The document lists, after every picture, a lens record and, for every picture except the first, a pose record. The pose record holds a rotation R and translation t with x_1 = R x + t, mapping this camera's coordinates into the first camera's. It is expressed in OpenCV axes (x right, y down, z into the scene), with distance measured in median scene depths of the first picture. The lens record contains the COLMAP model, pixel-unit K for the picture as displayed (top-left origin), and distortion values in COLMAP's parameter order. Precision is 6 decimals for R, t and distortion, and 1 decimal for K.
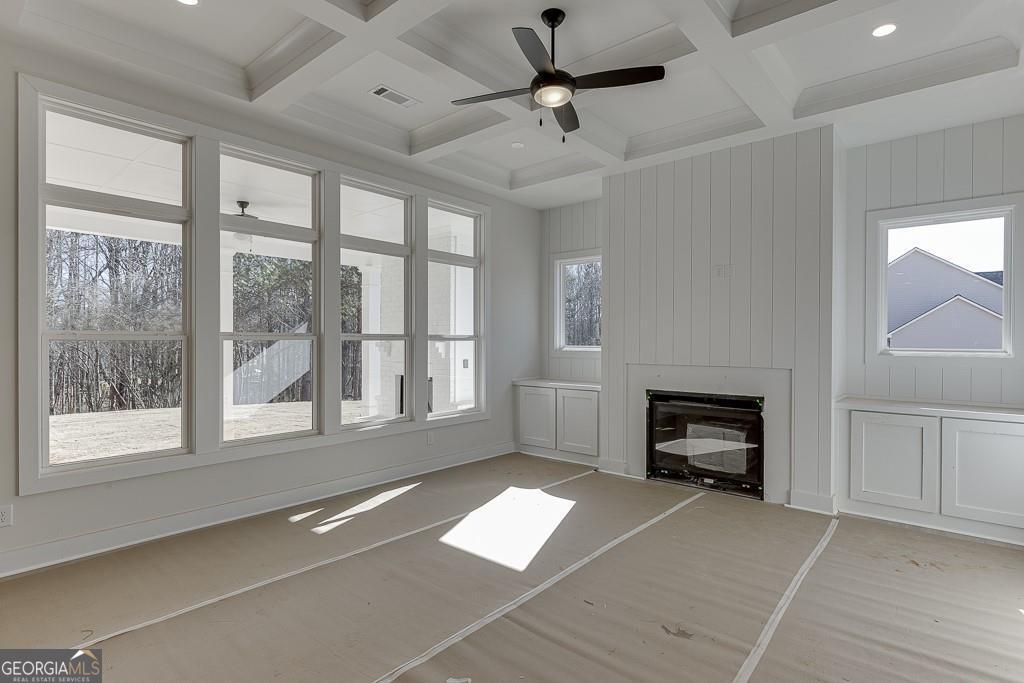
lens RADIAL K [[519.8, 0, 519.3], [0, 519.8, 343.5], [0, 0, 1]] dist [-0.000536, -0.001159]
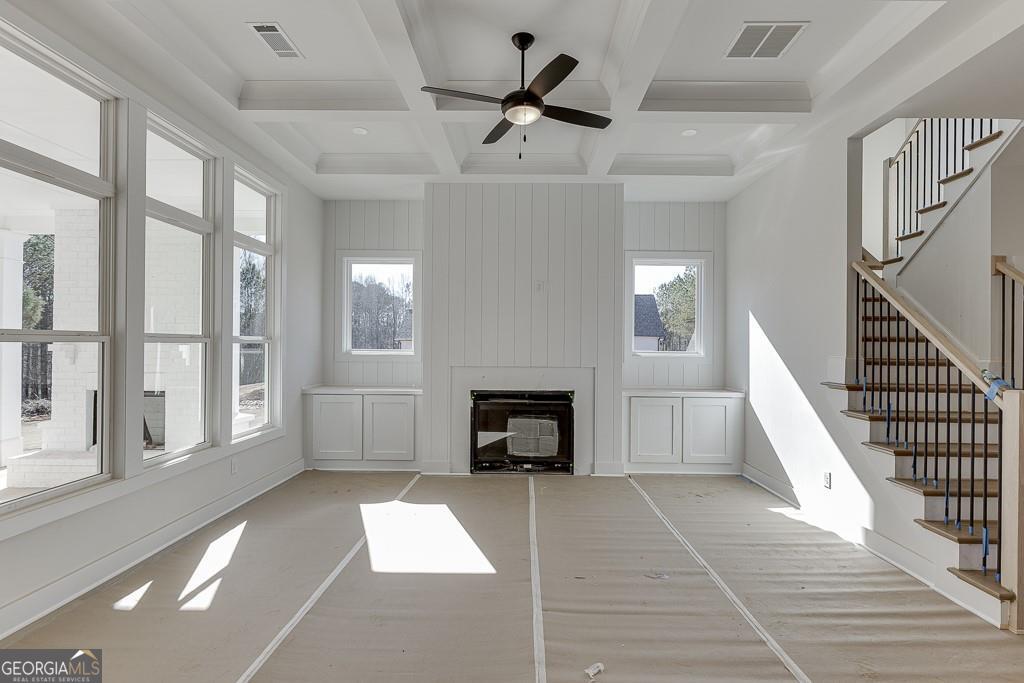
lens RADIAL K [[519.8, 0, 519.3], [0, 519.8, 343.5], [0, 0, 1]] dist [-0.000536, -0.001159]
pose [[0.769463, 0.005571, 0.638667, -0.388249], [-0.002437, 0.999980, -0.005786, -0.001946], [-0.638687, 0.002896, 0.769462, 0.120058]]
